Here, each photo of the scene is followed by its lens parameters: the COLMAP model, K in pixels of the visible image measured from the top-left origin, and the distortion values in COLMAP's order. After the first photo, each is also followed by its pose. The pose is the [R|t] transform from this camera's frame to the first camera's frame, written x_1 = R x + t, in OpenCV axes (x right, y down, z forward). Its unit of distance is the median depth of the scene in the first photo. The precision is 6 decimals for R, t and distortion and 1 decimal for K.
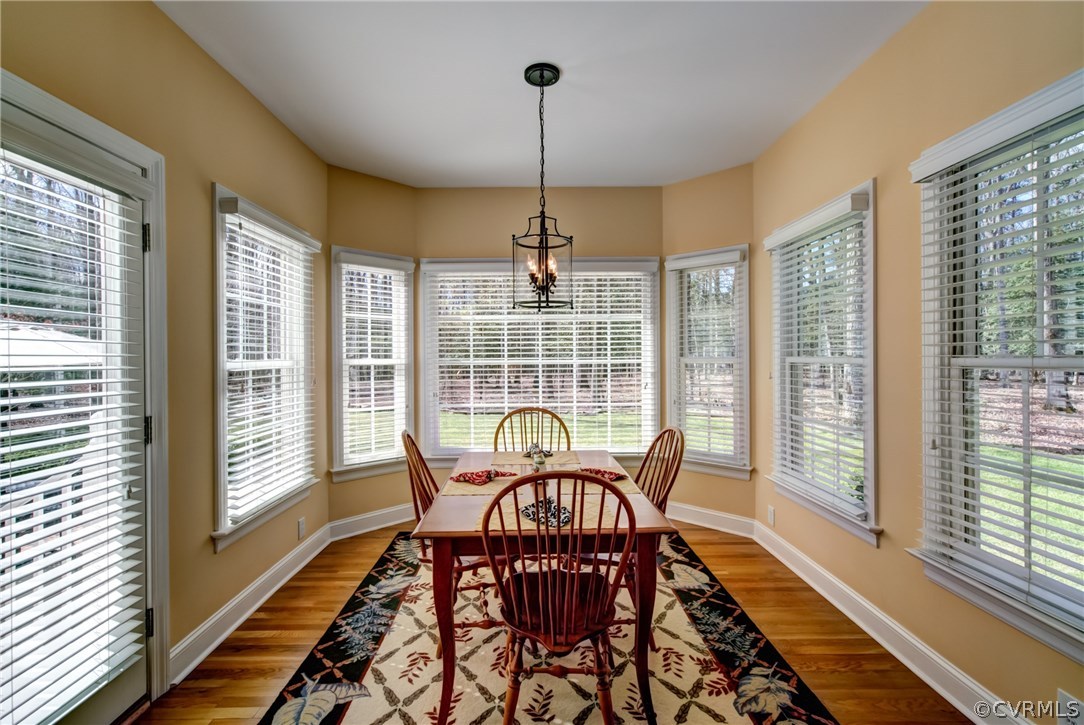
lens RADIAL K [[483.3, 0, 538.9], [0, 483.3, 357.4], [0, 0, 1]] dist [0.000725, 0.000270]
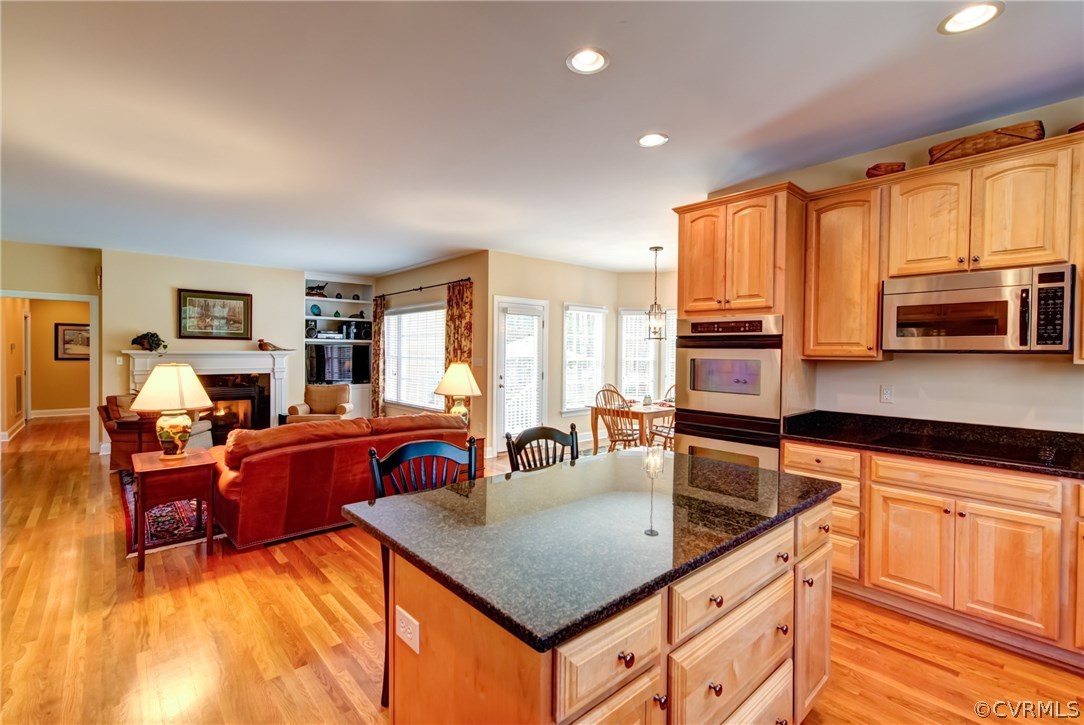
lens RADIAL K [[483.3, 0, 538.3], [0, 483.3, 358.5], [0, 0, 1]] dist [0.000725, 0.000270]
pose [[0.676718, 0.020502, -0.735957, 1.591556], [-0.018435, 0.999771, 0.010901, -0.016396], [0.736012, 0.006190, 0.676940, -1.299371]]
